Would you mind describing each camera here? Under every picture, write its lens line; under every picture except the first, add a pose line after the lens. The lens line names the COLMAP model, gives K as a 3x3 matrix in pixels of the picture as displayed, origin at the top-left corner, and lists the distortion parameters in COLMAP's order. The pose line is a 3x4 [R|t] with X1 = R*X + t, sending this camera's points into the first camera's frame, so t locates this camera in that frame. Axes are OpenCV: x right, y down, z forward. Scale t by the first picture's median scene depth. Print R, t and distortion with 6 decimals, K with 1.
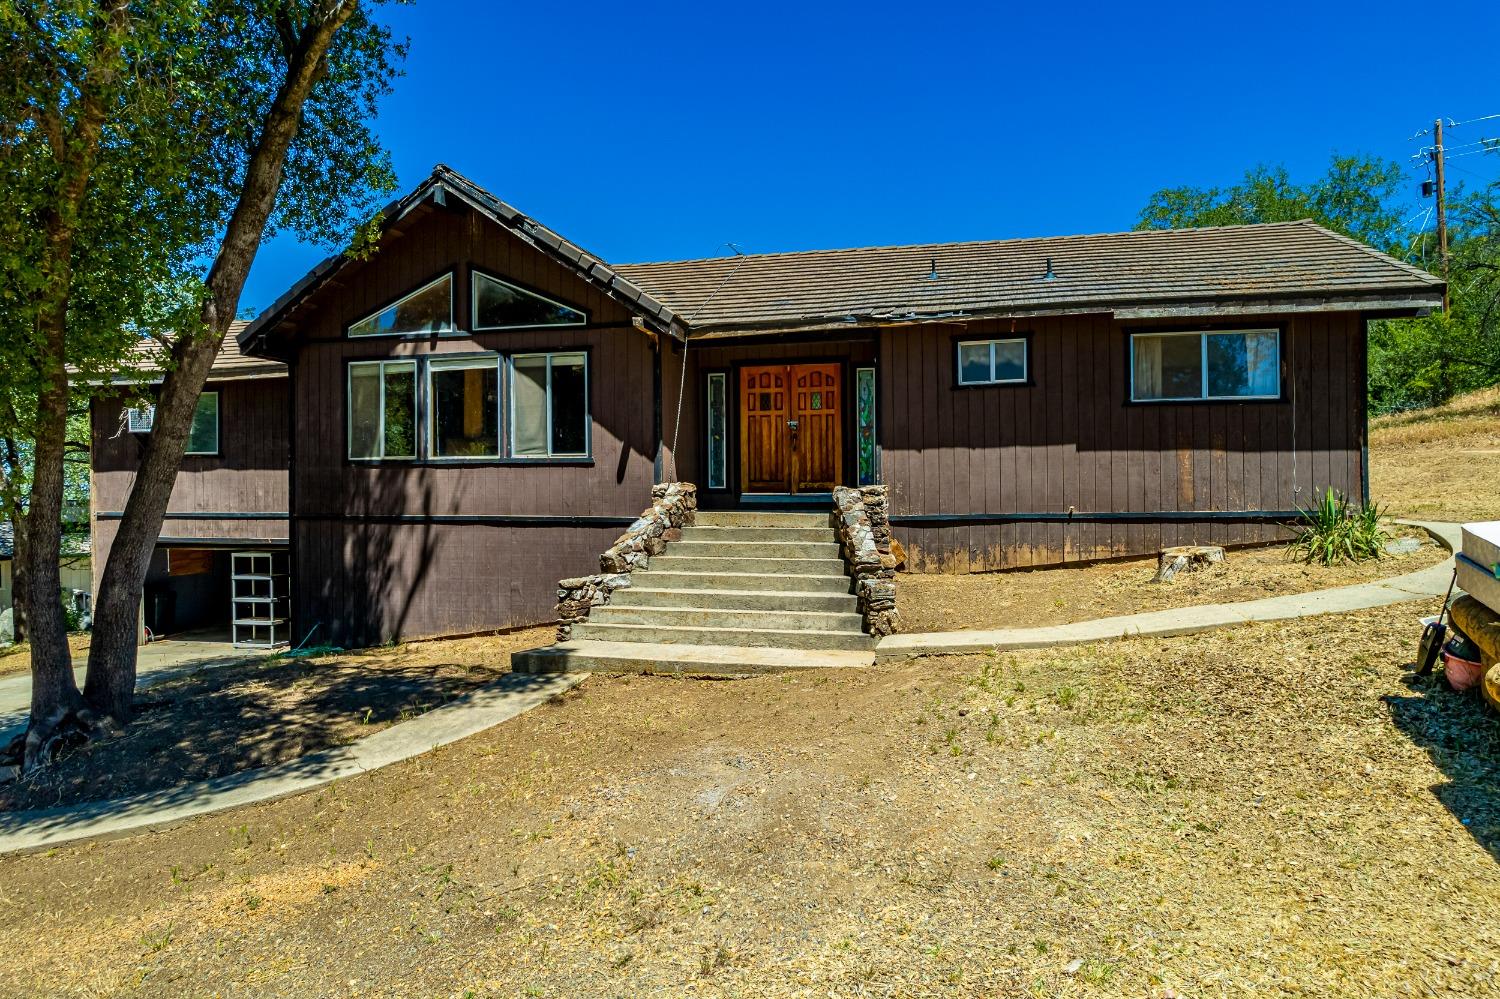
lens RADIAL K [[969.8, 0, 750.0], [0, 969.8, 499.5], [0, 0, 1]] dist [-0.069897, 0.062226]
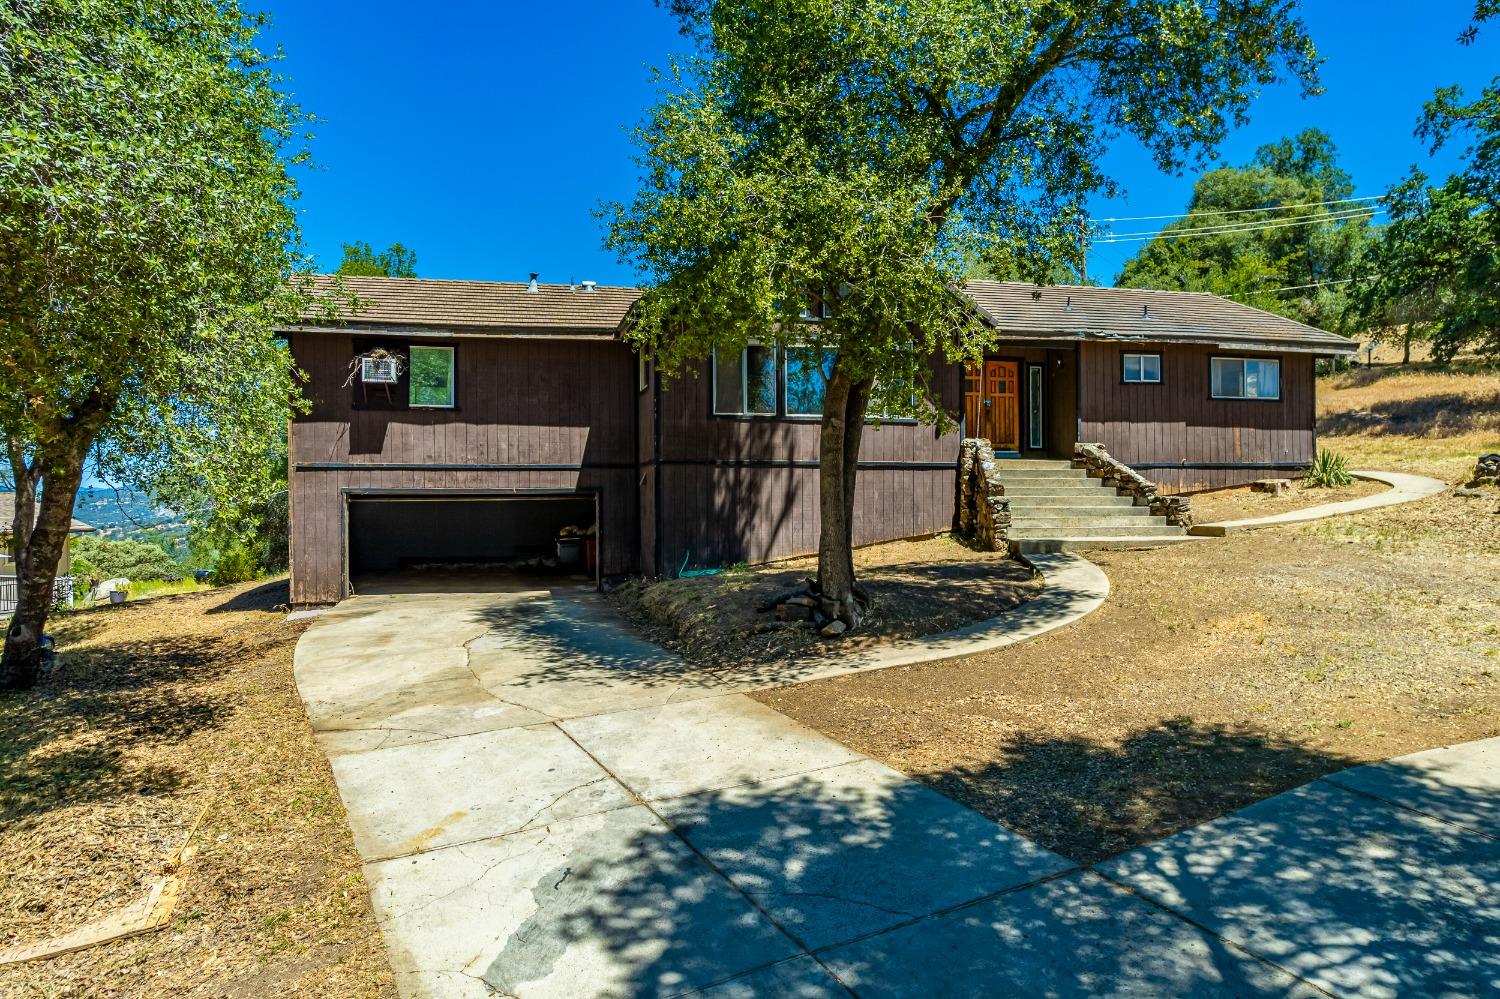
lens RADIAL K [[969.8, 0, 750.0], [0, 969.8, 499.5], [0, 0, 1]] dist [-0.069897, 0.062226]
pose [[0.883957, -0.002816, 0.467561, -1.040342], [0.001218, 0.999992, 0.003720, 0.065850], [-0.467567, -0.002719, 0.883953, -0.097972]]
